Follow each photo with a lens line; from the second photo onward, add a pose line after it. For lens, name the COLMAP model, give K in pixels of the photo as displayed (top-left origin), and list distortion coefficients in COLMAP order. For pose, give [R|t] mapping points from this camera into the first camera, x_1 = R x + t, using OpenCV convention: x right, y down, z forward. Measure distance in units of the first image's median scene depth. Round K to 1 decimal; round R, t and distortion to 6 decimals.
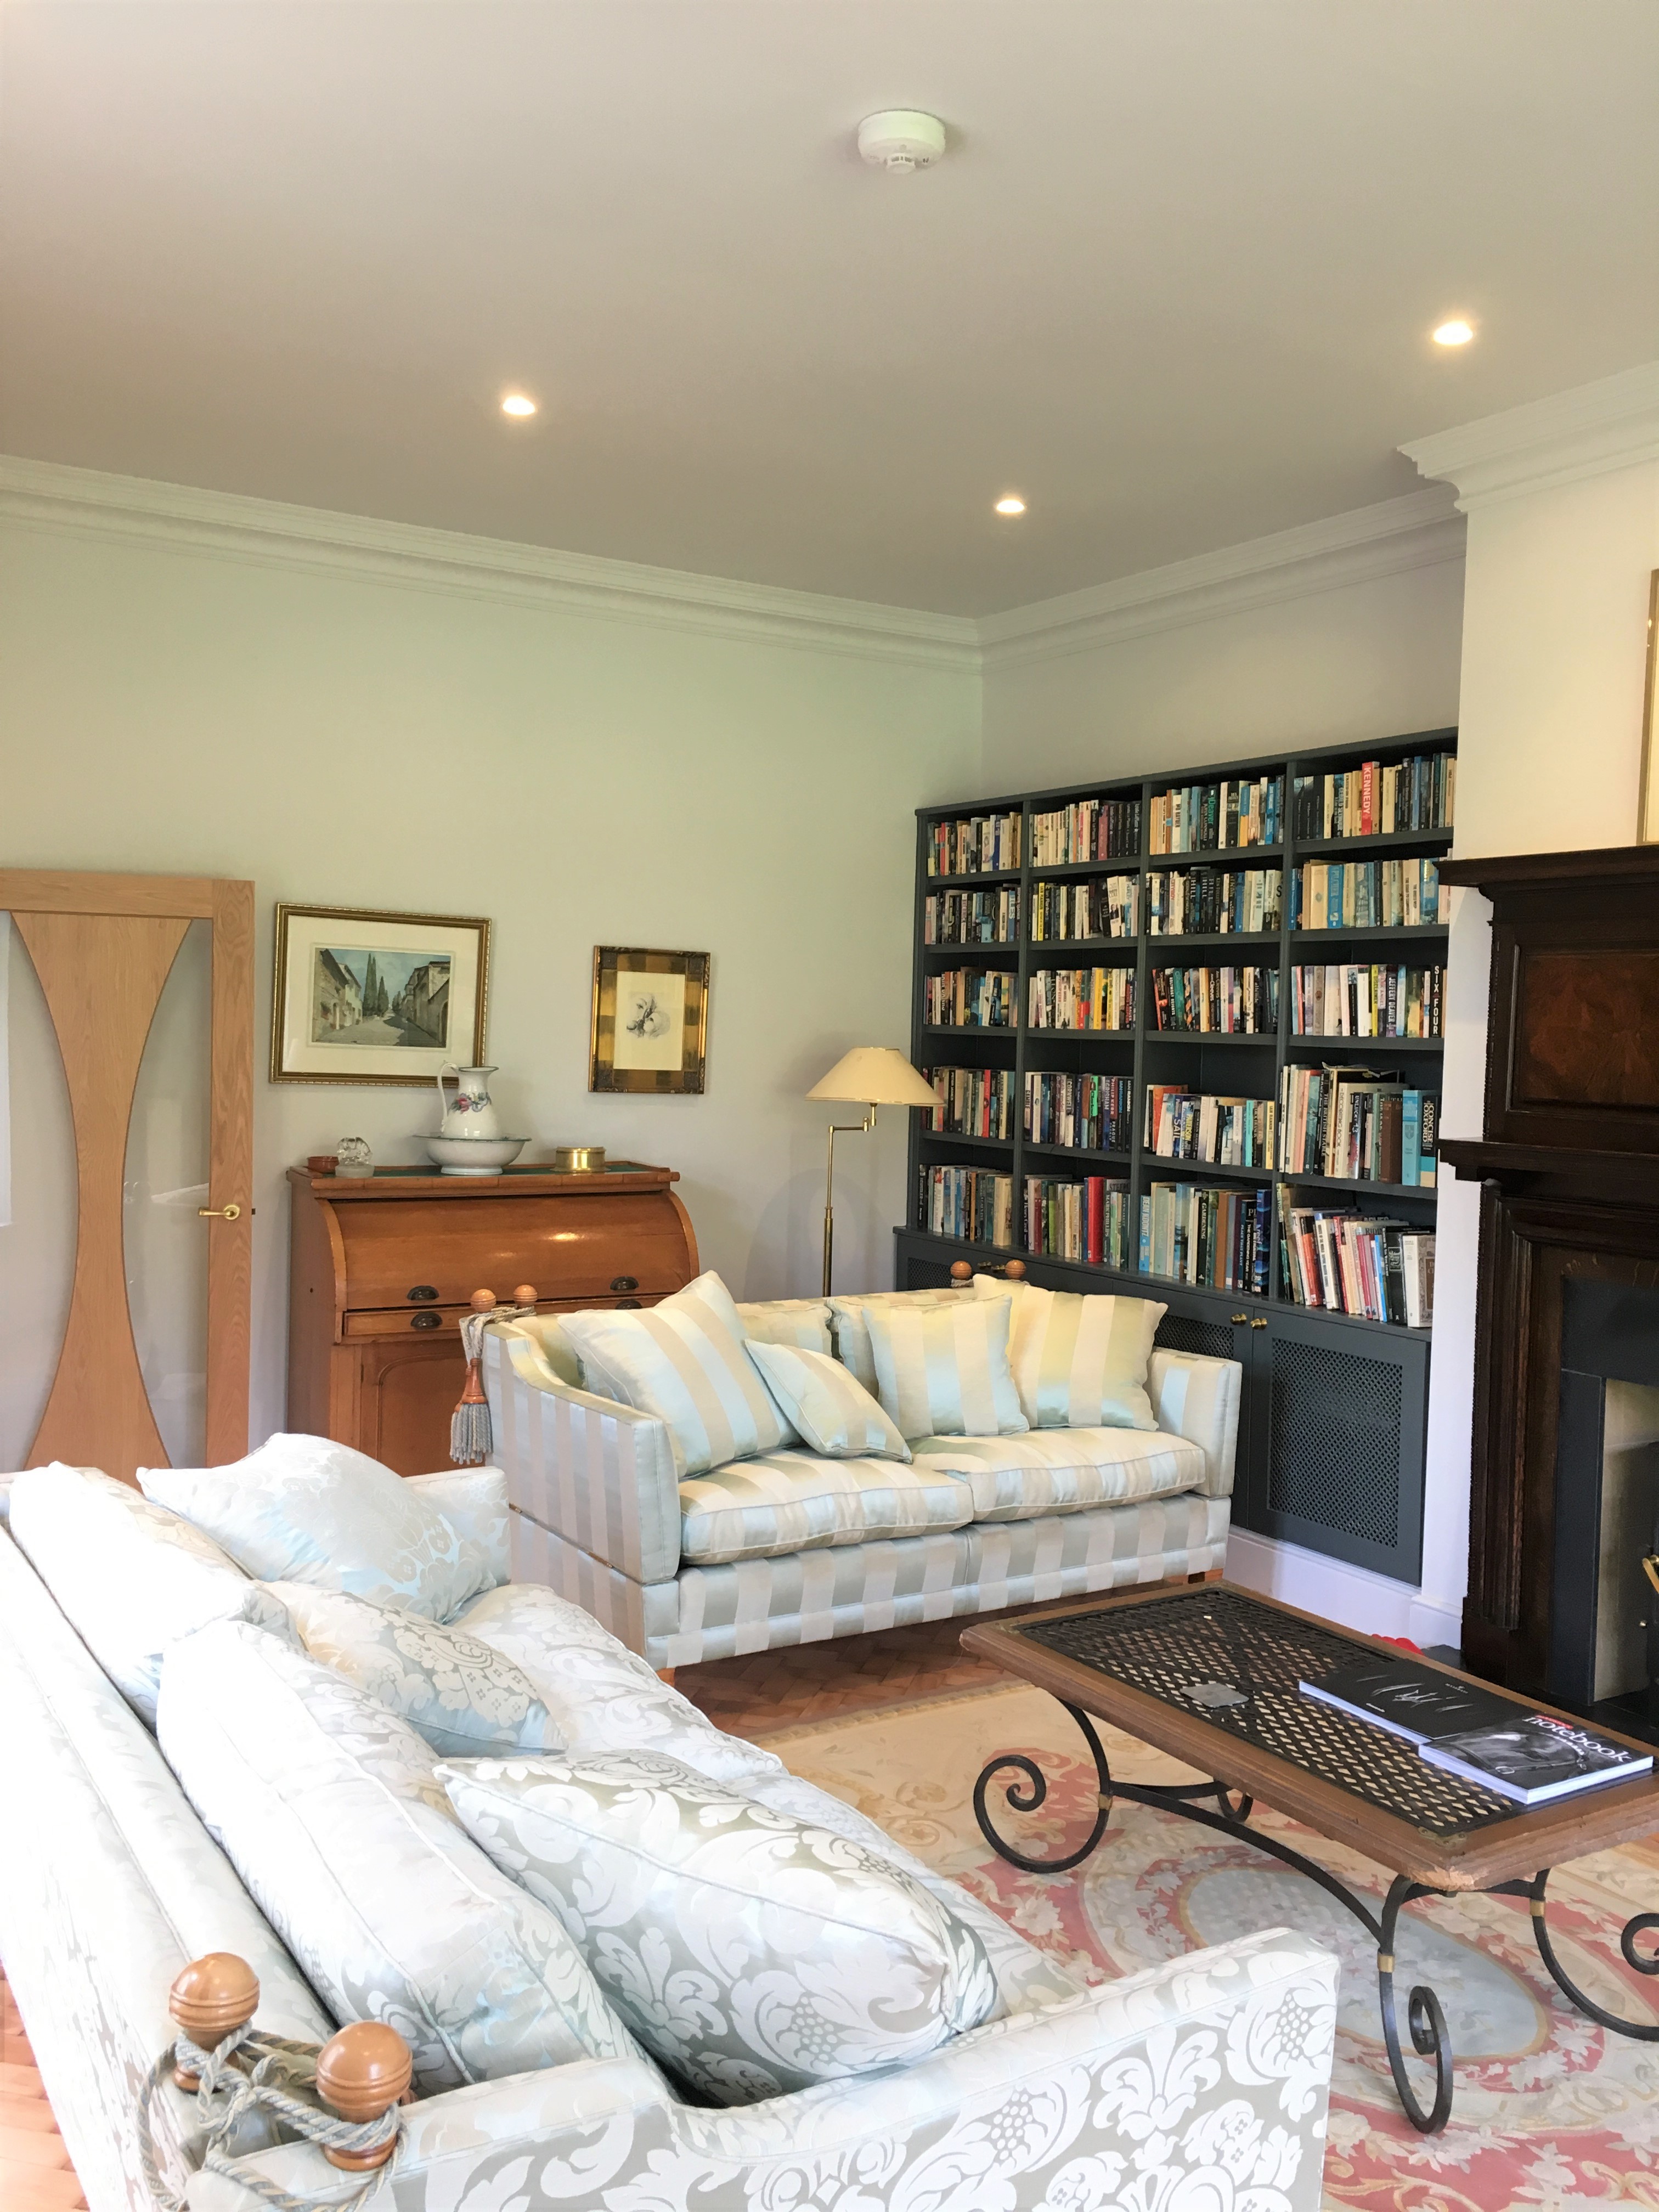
lens RADIAL K [[1866.1, 0, 833.4], [0, 1866.1, 1100.0], [0, 0, 1]] dist [0.034068, -0.018470]
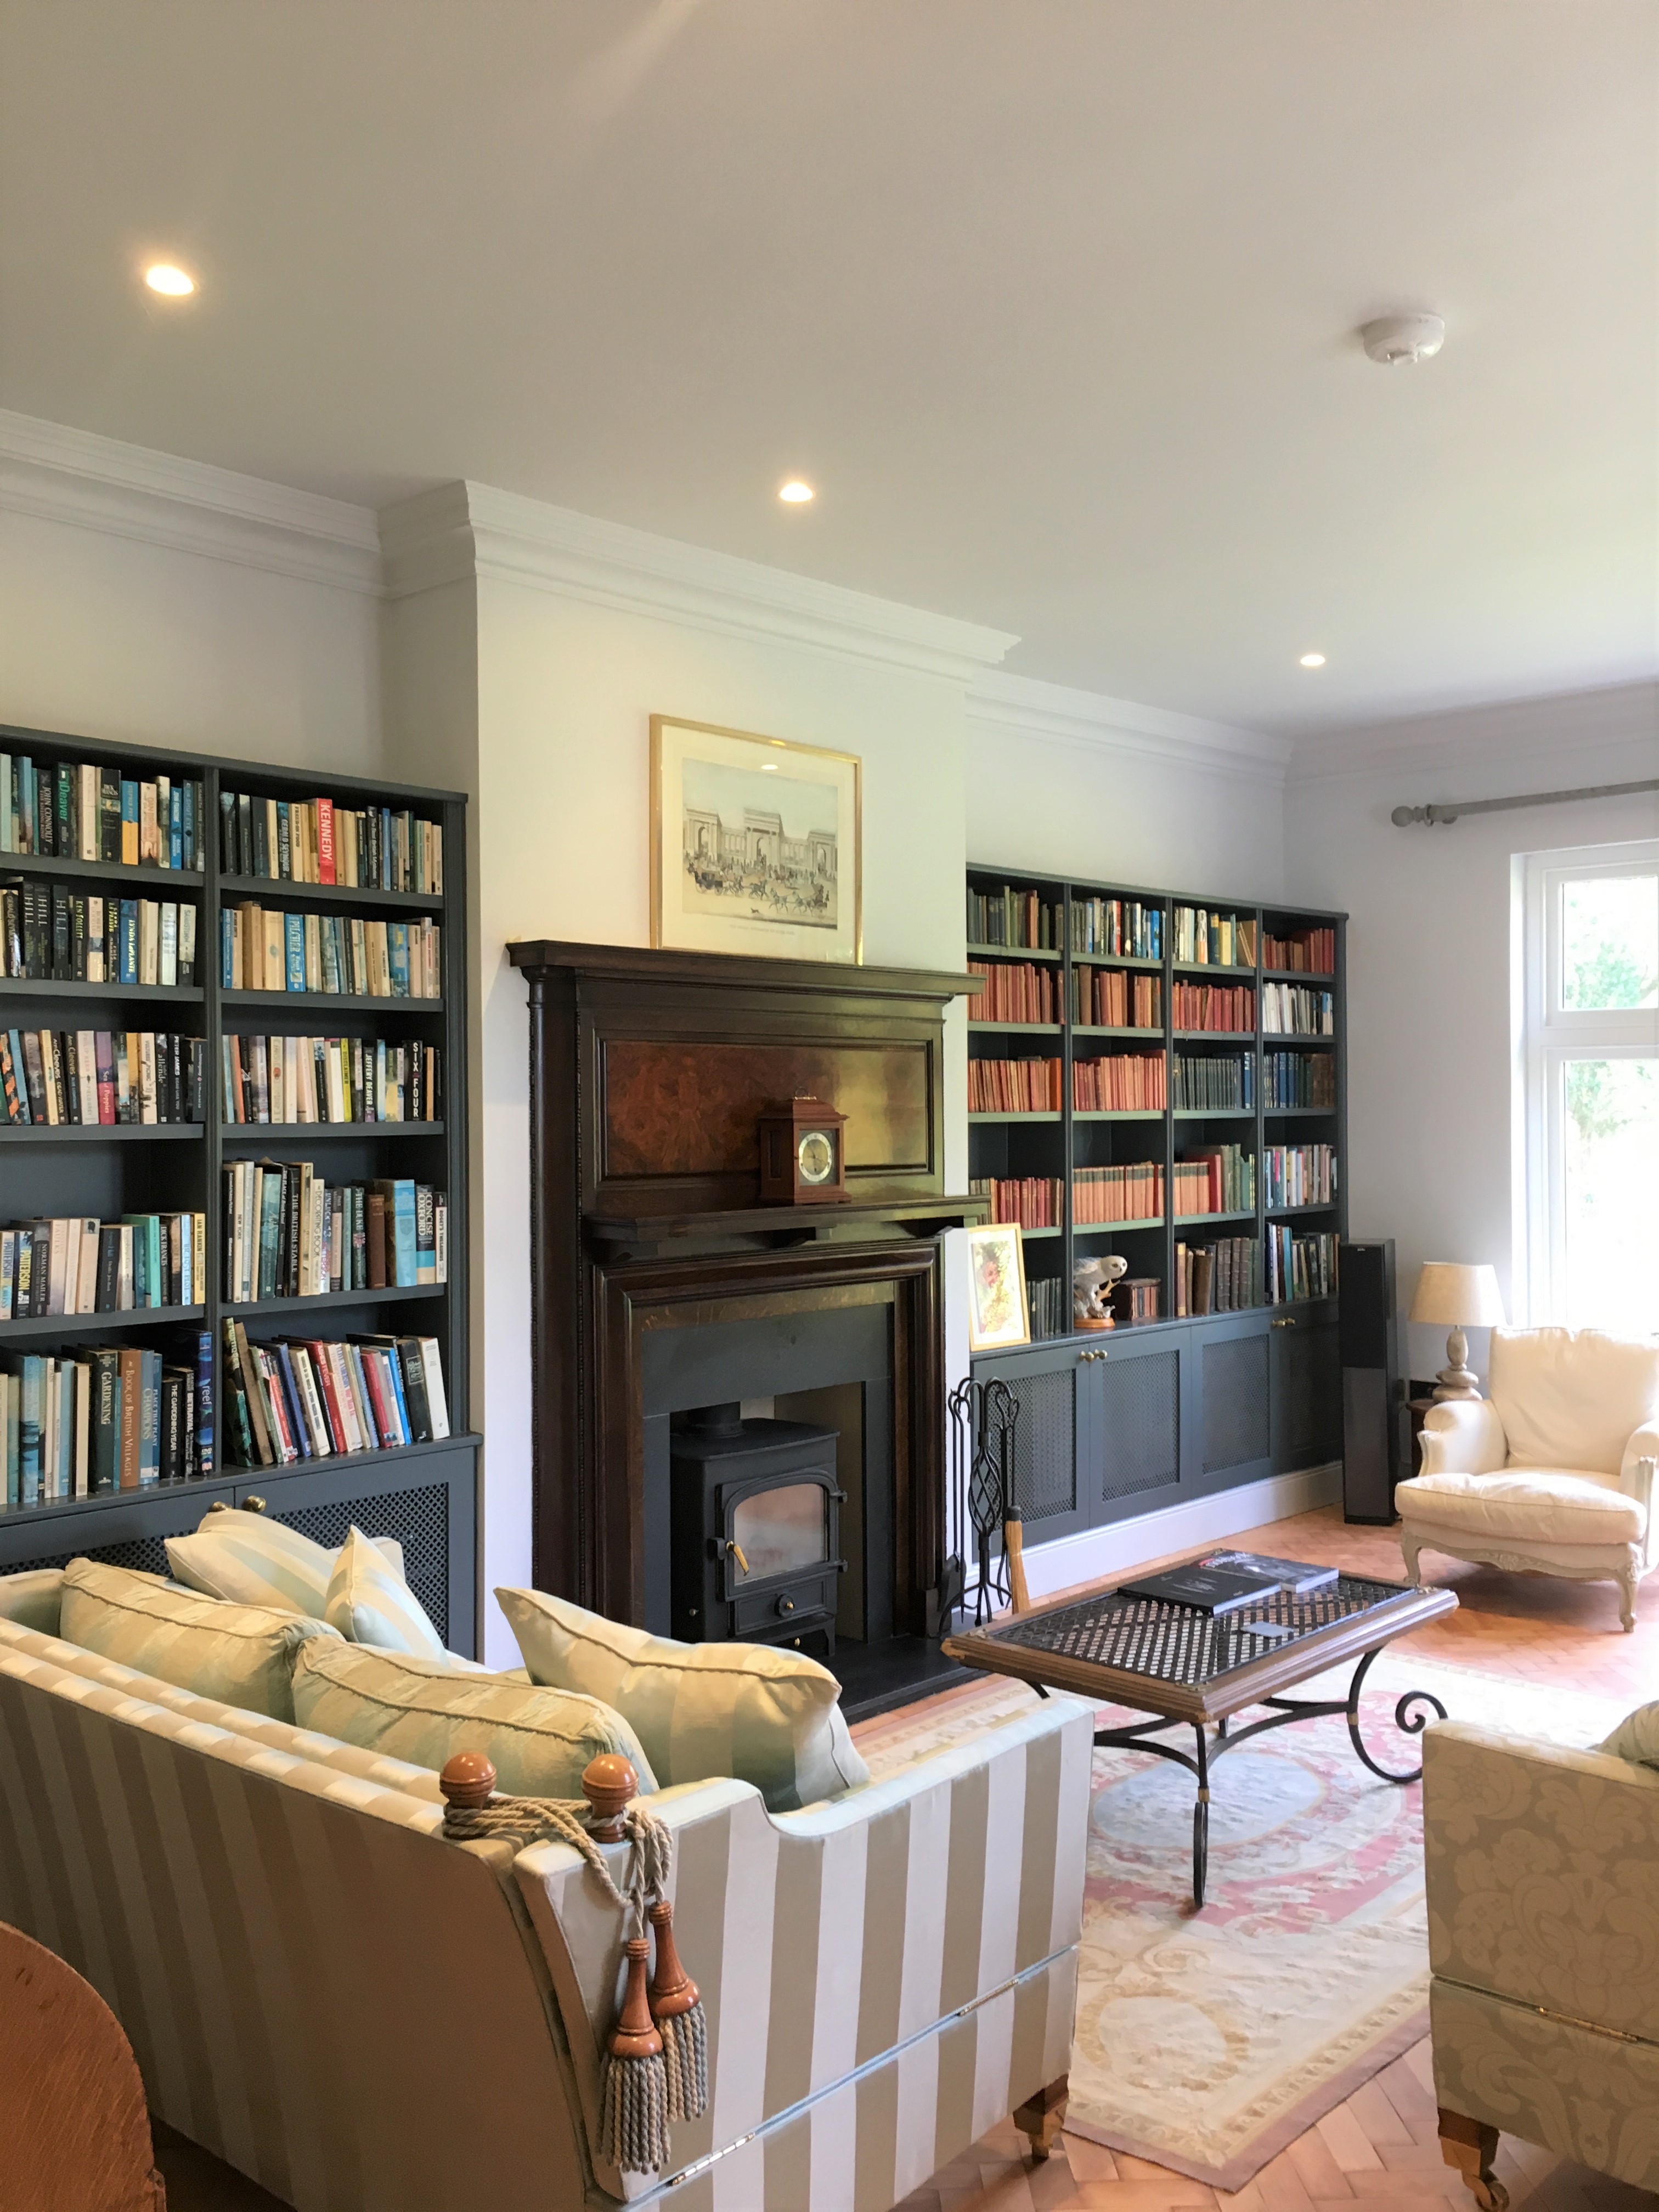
lens RADIAL K [[1866.1, 0, 834.4], [0, 1866.1, 1109.8], [0, 0, 1]] dist [0.034068, -0.018470]
pose [[-0.274686, -0.022250, 0.961277, -0.583481], [0.040342, 0.998585, 0.034641, -0.059180], [-0.960687, 0.048295, -0.273400, 1.001704]]
